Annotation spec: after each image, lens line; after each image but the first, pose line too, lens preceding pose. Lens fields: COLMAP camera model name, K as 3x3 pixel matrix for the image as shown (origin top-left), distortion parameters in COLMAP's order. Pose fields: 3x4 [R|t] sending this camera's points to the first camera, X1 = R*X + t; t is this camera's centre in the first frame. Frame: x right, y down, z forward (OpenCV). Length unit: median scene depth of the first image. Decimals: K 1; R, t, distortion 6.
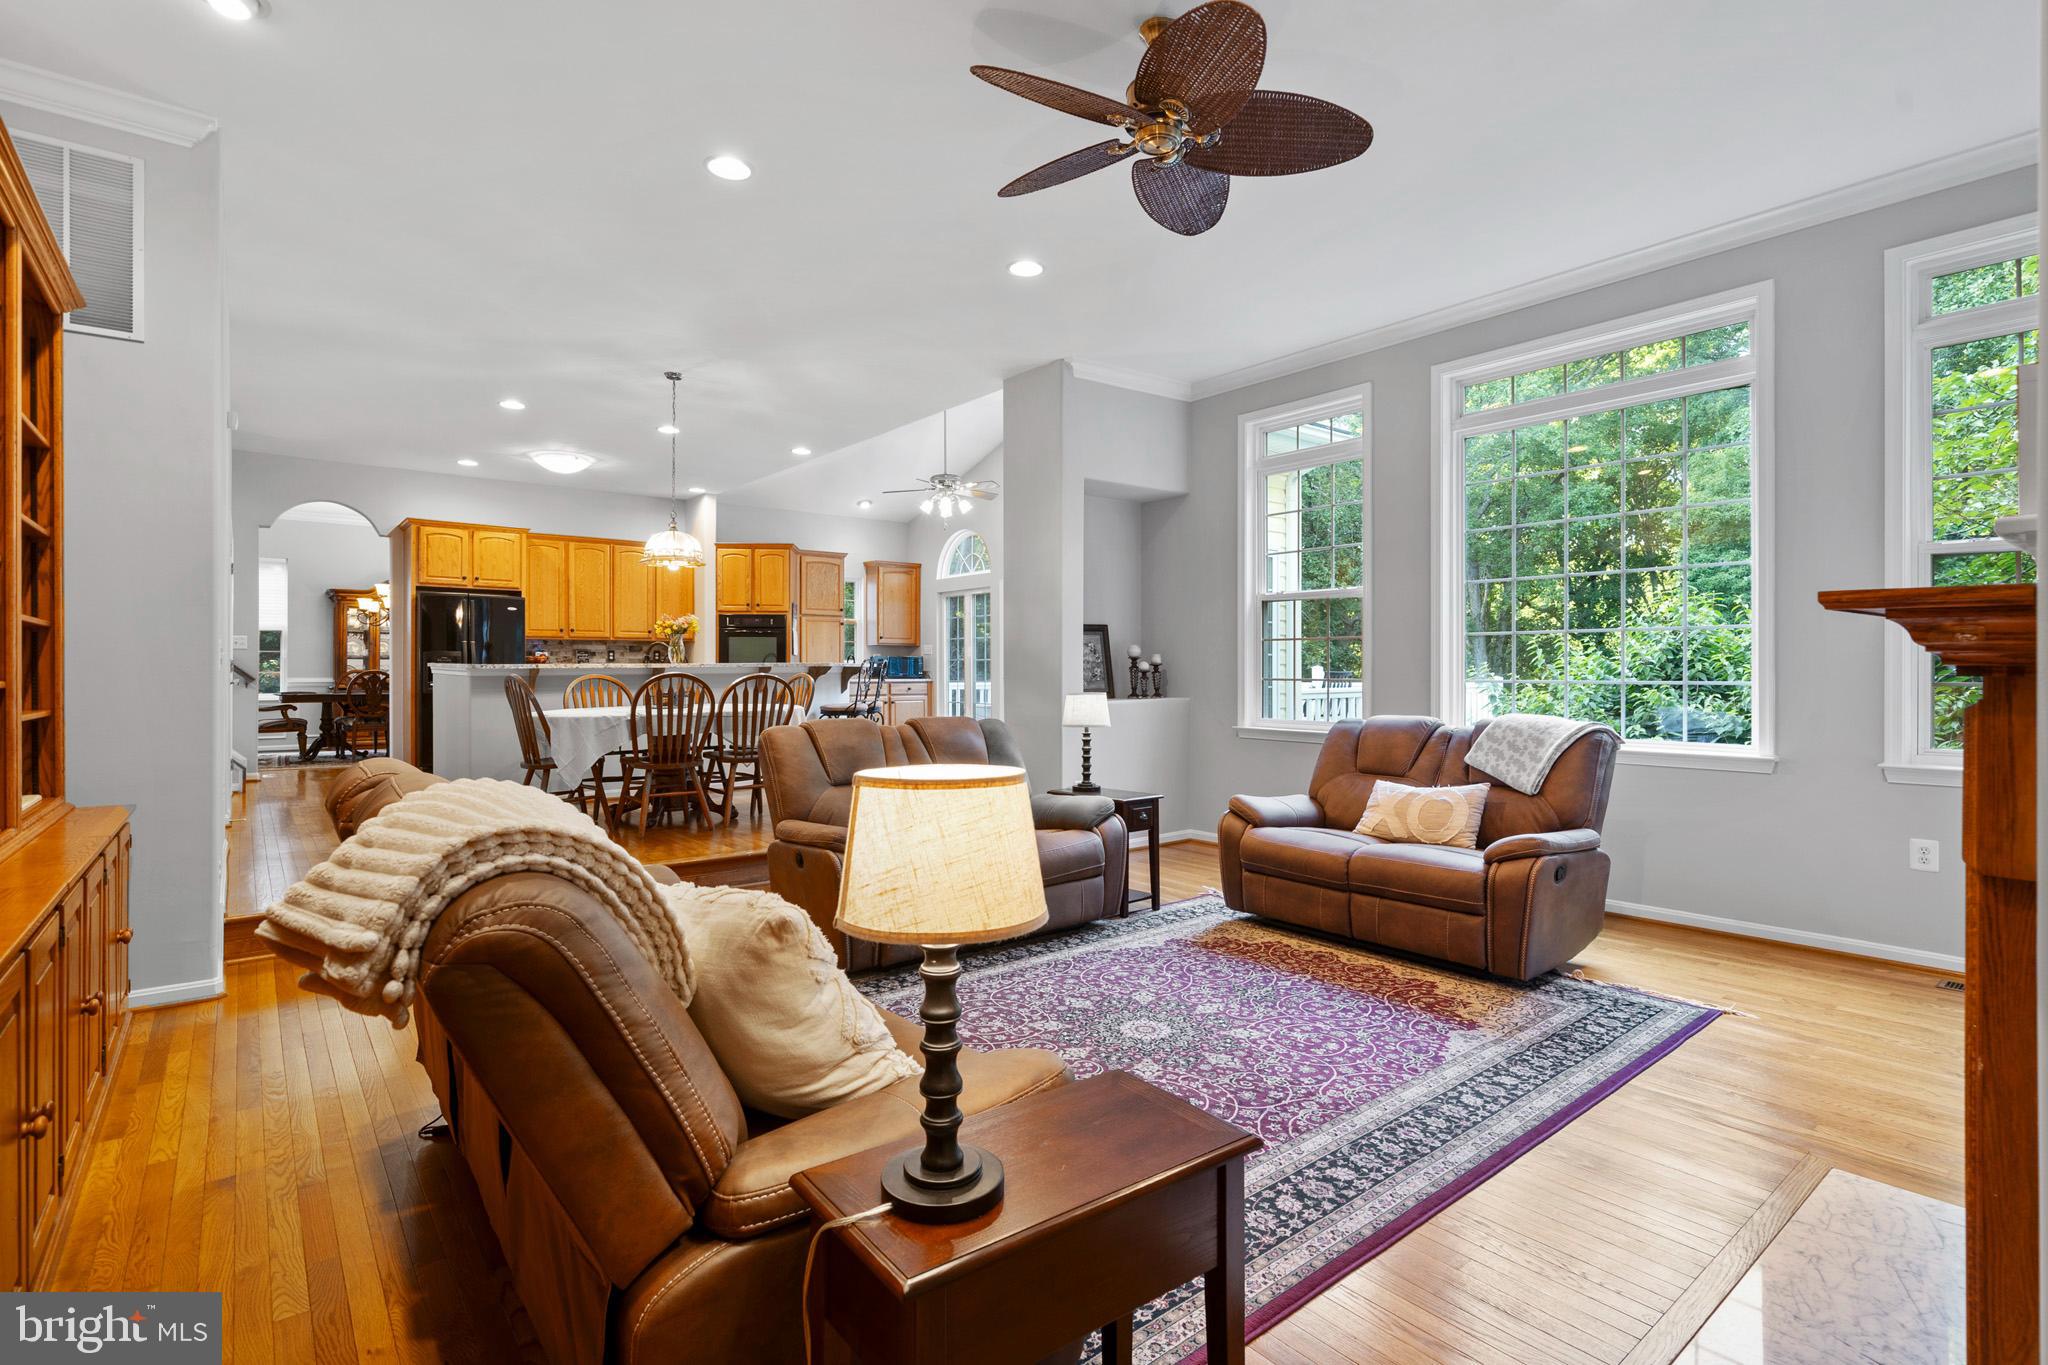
lens RADIAL K [[964.2, 0, 1035.5], [0, 964.2, 678.7], [0, 0, 1]] dist [0.005750, 0.000615]
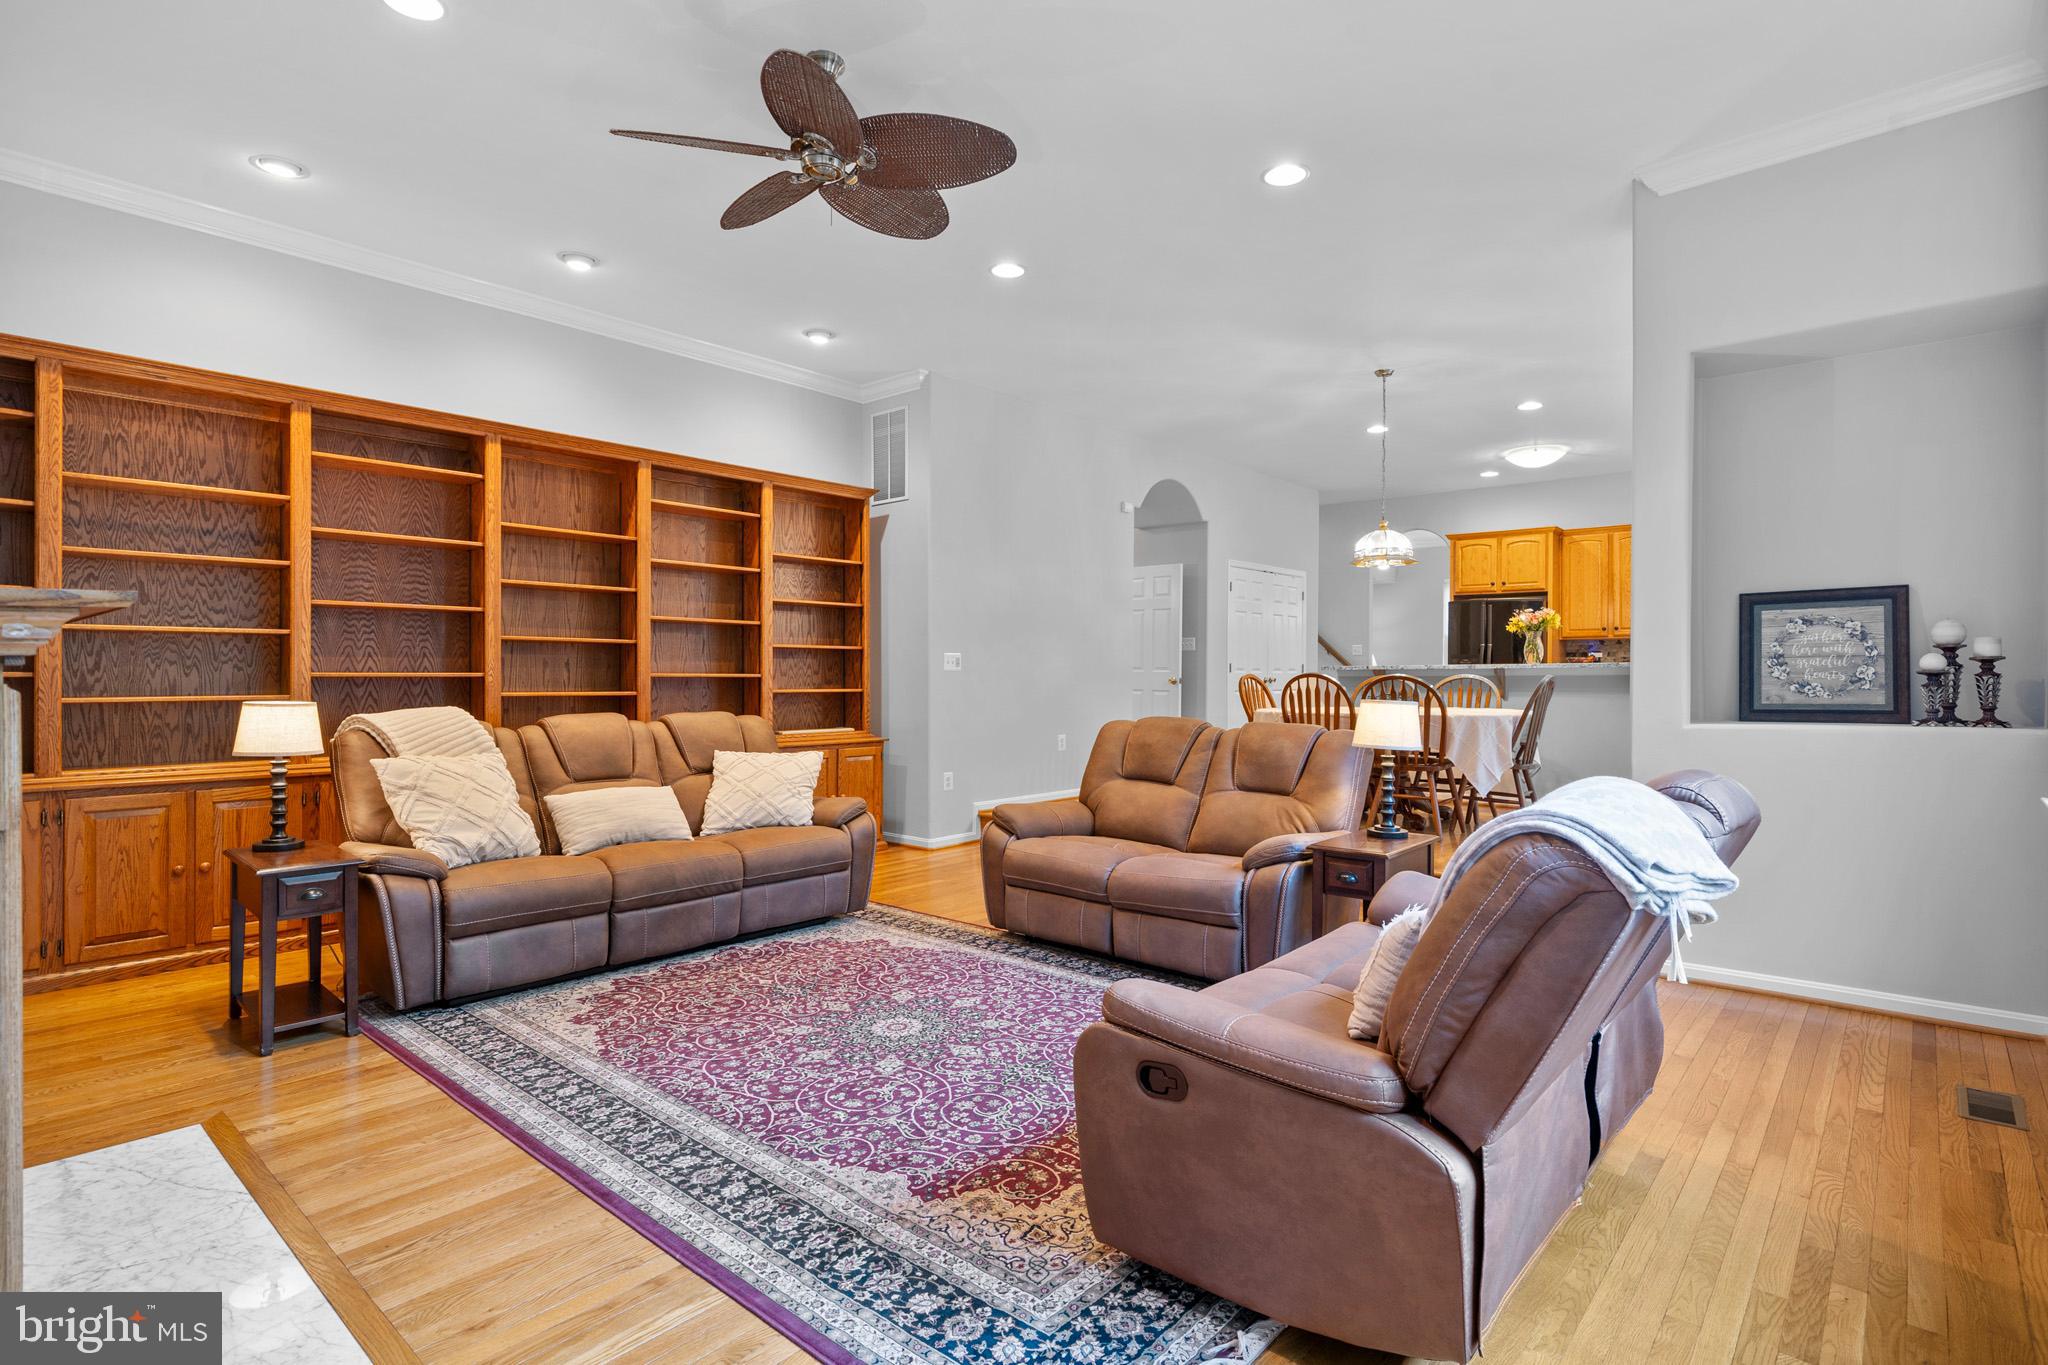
lens RADIAL K [[993.3, 0, 1027.7], [0, 993.3, 670.6], [0, 0, 1]] dist [0.003092, -0.000009]
pose [[0.185566, -0.000721, -0.982631, 0.382933], [-0.012903, 0.999912, -0.003171, -0.000686], [0.982547, 0.013268, 0.185541, 0.313540]]
